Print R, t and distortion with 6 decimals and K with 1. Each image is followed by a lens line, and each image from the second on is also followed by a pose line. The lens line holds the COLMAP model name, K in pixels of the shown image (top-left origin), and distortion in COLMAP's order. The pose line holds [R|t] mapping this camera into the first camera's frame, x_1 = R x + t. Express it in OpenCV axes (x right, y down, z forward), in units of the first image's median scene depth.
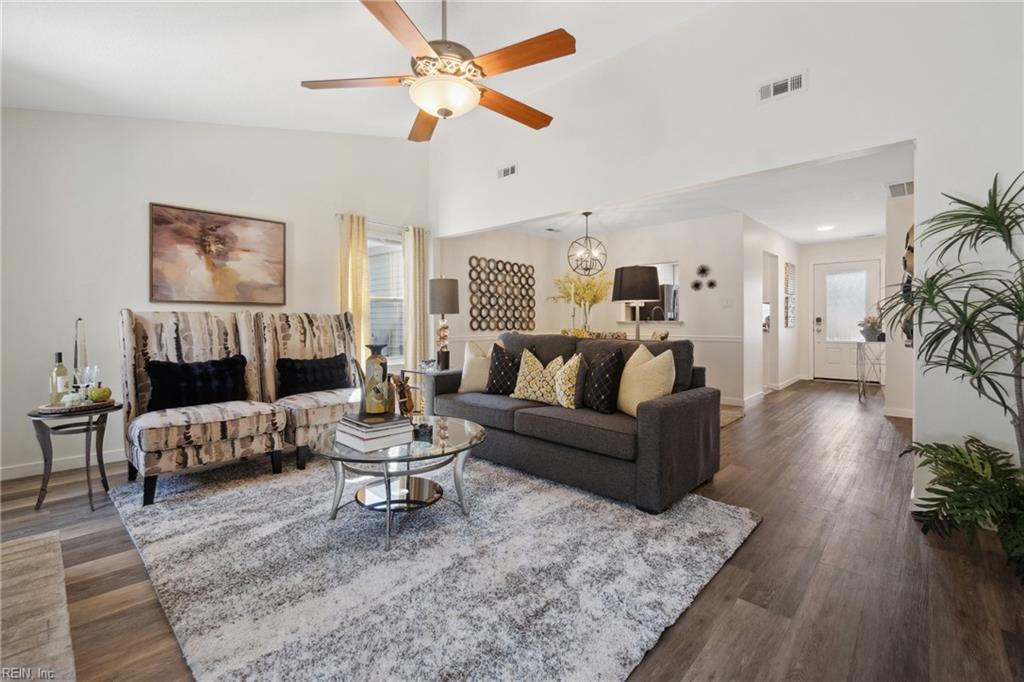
lens RADIAL K [[440.5, 0, 510.9], [0, 440.5, 323.8], [0, 0, 1]] dist [-0.001807, -0.000166]
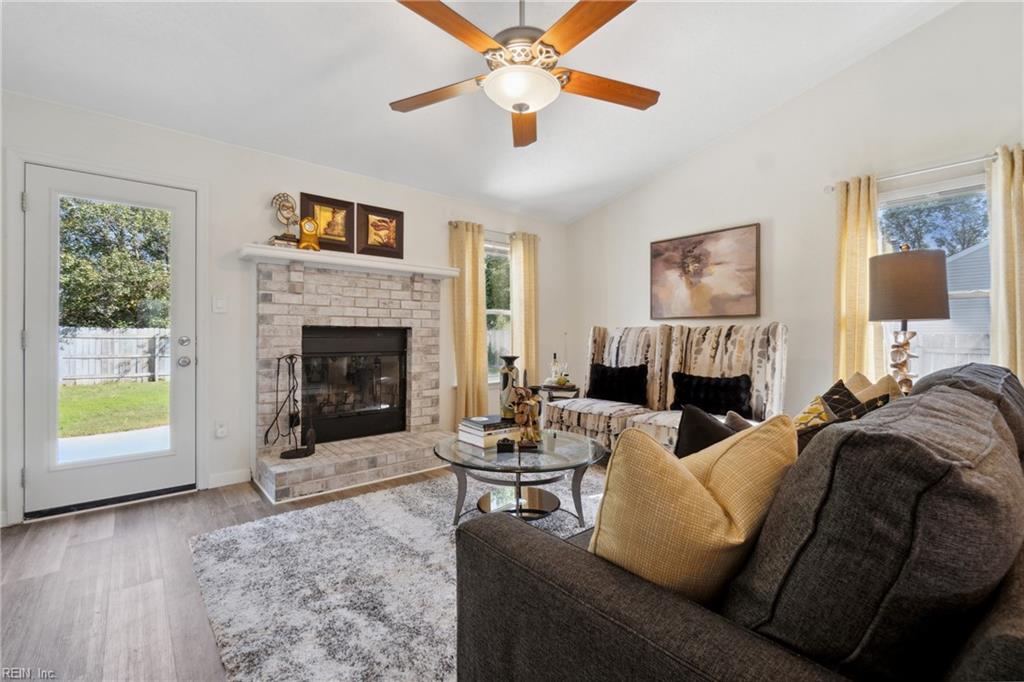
lens RADIAL K [[449.9, 0, 511.0], [0, 449.9, 334.8], [0, 0, 1]] dist [-0.001104, -0.000021]
pose [[-0.107969, 0.000962, -0.994154, 0.504561], [-0.004342, 0.999990, 0.001439, -0.005131], [0.994145, 0.004472, -0.107964, 0.698242]]
